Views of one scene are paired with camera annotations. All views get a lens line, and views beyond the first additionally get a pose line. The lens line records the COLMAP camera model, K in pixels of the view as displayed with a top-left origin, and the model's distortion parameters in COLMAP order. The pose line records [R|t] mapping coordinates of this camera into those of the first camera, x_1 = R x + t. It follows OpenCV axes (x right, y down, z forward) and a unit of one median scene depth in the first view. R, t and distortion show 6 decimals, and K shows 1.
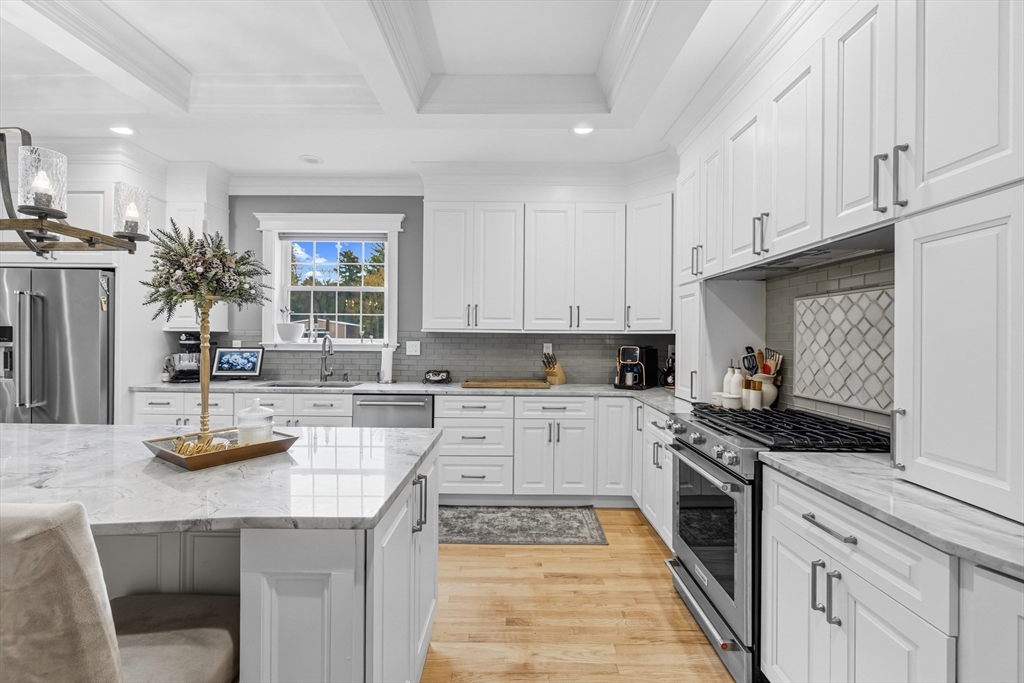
lens RADIAL K [[442.6, 0, 511.7], [0, 442.6, 340.8], [0, 0, 1]] dist [-0.002387, 0.001253]
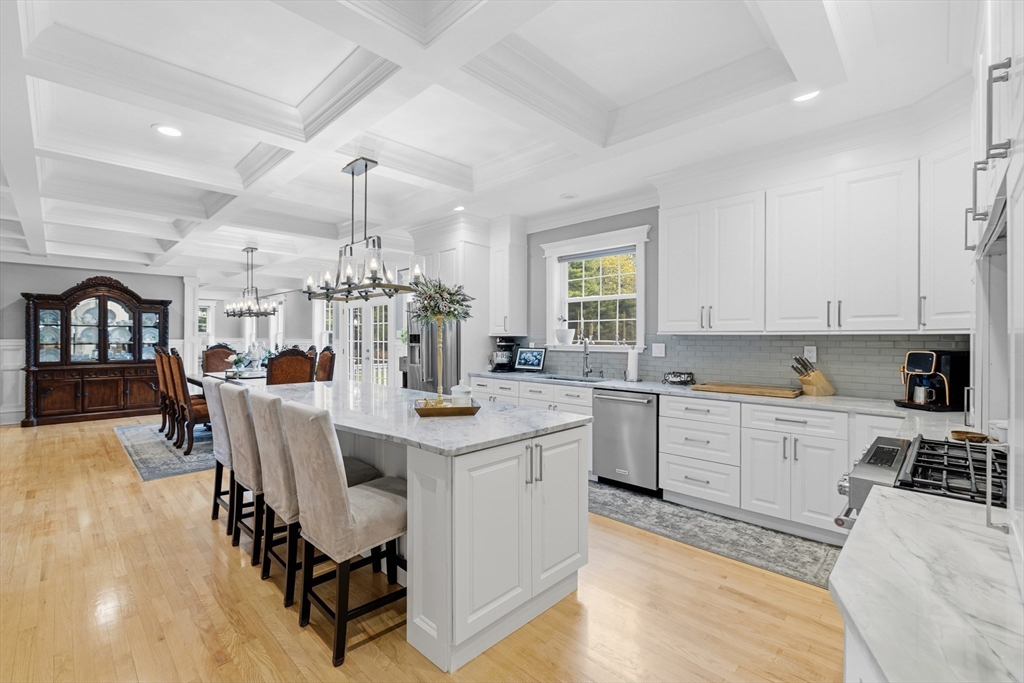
lens RADIAL K [[442.6, 0, 506.4], [0, 442.6, 343.9], [0, 0, 1]] dist [-0.002387, 0.001253]
pose [[0.719812, 0.003021, -0.694162, 0.291372], [-0.001180, 0.999994, 0.003128, -0.000986], [0.694168, -0.001432, 0.719812, -0.012209]]
